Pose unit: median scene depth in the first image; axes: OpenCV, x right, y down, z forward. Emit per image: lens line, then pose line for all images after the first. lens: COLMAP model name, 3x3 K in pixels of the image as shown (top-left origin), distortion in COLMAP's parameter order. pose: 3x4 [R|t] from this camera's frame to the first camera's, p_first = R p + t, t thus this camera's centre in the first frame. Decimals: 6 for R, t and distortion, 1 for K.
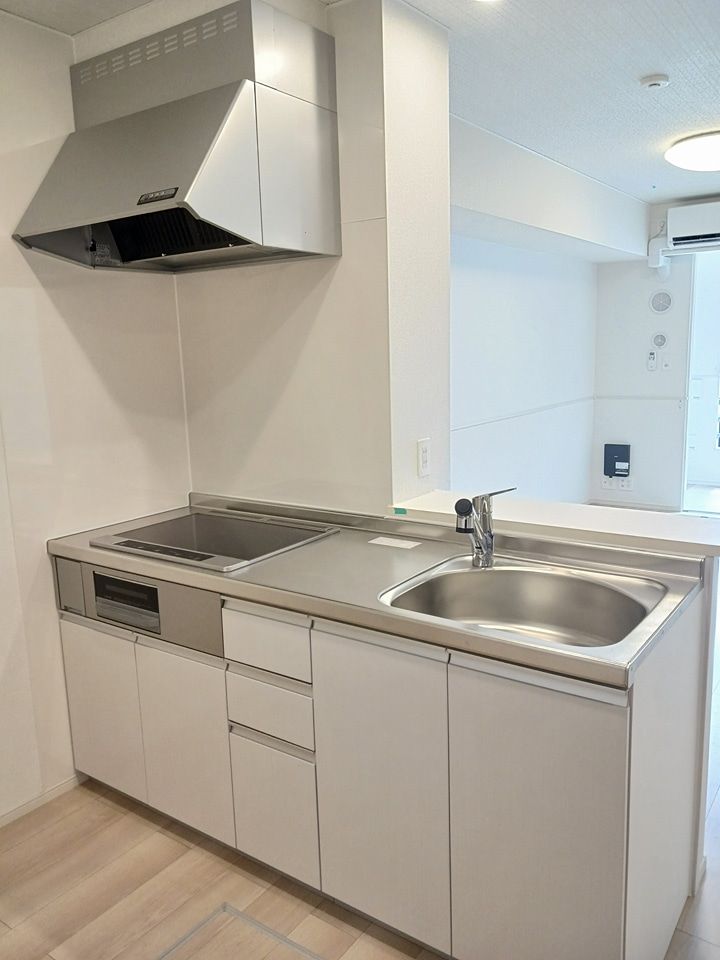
lens RADIAL K [[760.2, 0, 360.0], [0, 760.2, 480.0], [0, 0, 1]] dist [-0.004095, -0.001645]
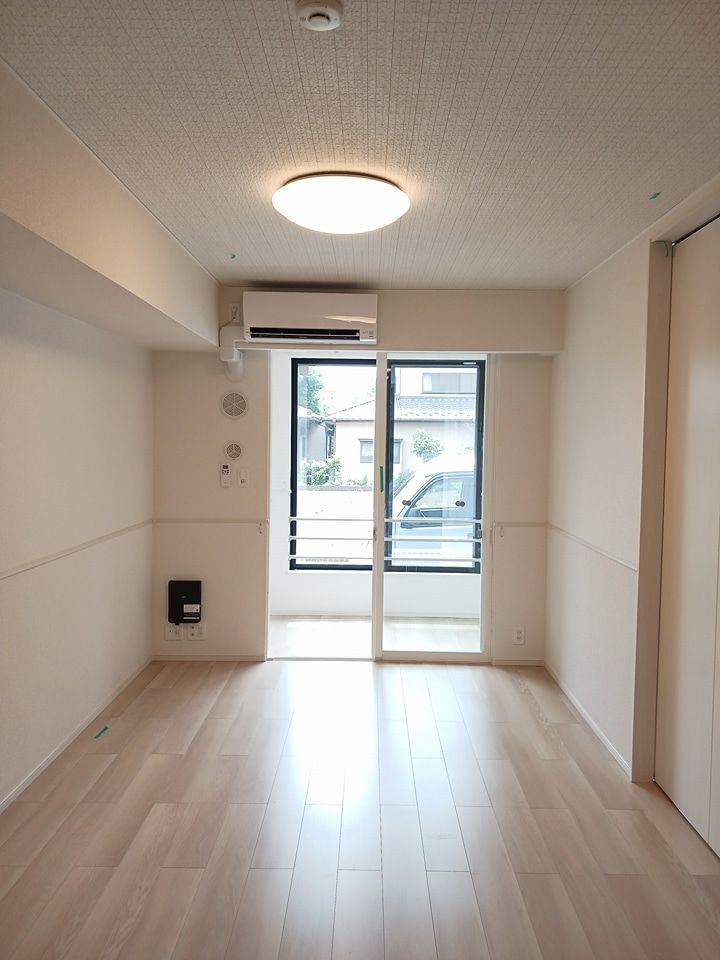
lens RADIAL K [[761.9, 0, 360.0], [0, 761.9, 480.0], [0, 0, 1]] dist [0.172564, -0.002129]
pose [[0.818513, 0.013599, 0.574328, 0.033151], [0.064874, 0.991137, -0.115924, -0.048845], [-0.570814, 0.132144, 0.810376, 0.260257]]
